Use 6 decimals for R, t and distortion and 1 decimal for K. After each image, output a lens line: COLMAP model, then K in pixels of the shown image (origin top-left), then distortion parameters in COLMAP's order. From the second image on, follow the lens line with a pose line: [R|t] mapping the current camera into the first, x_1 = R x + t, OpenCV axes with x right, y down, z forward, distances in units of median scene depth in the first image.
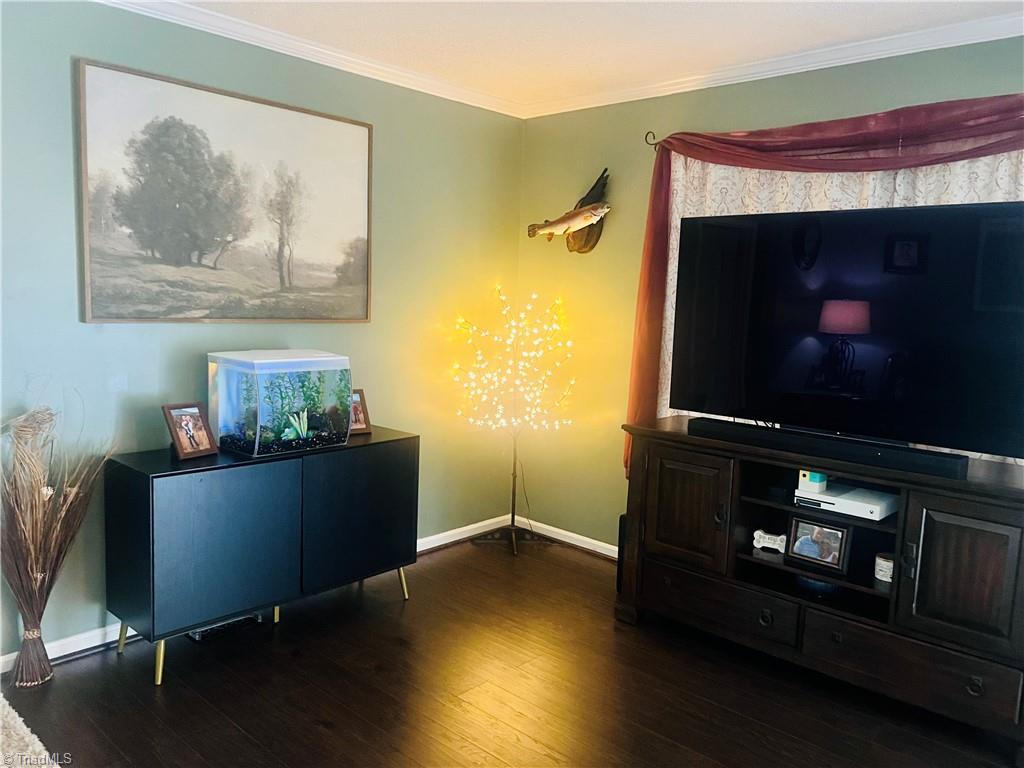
lens RADIAL K [[766.3, 0, 504.2], [0, 766.3, 381.9], [0, 0, 1]] dist [0.049265, -0.055784]
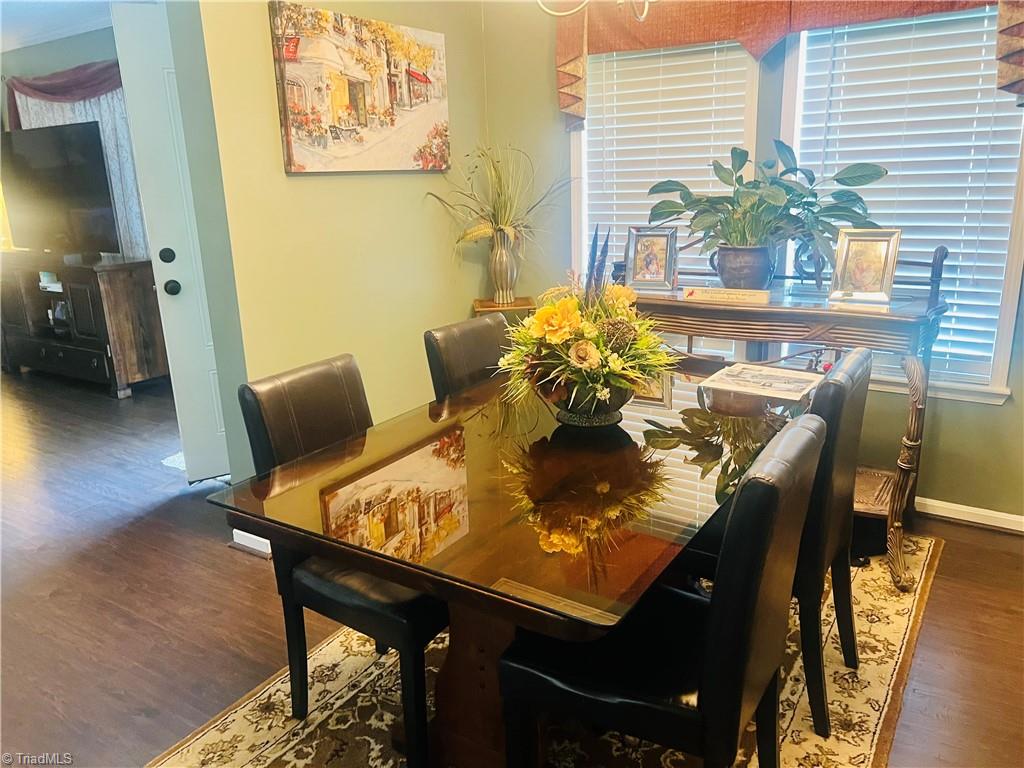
lens RADIAL K [[766.3, 0, 520.4], [0, 766.3, 381.8], [0, 0, 1]] dist [0.049265, -0.055784]
pose [[0.984507, -0.109949, 0.136590, 1.127313], [0.087577, 0.983193, 0.160196, 0.160178], [-0.151908, -0.145752, 0.977589, -0.960597]]
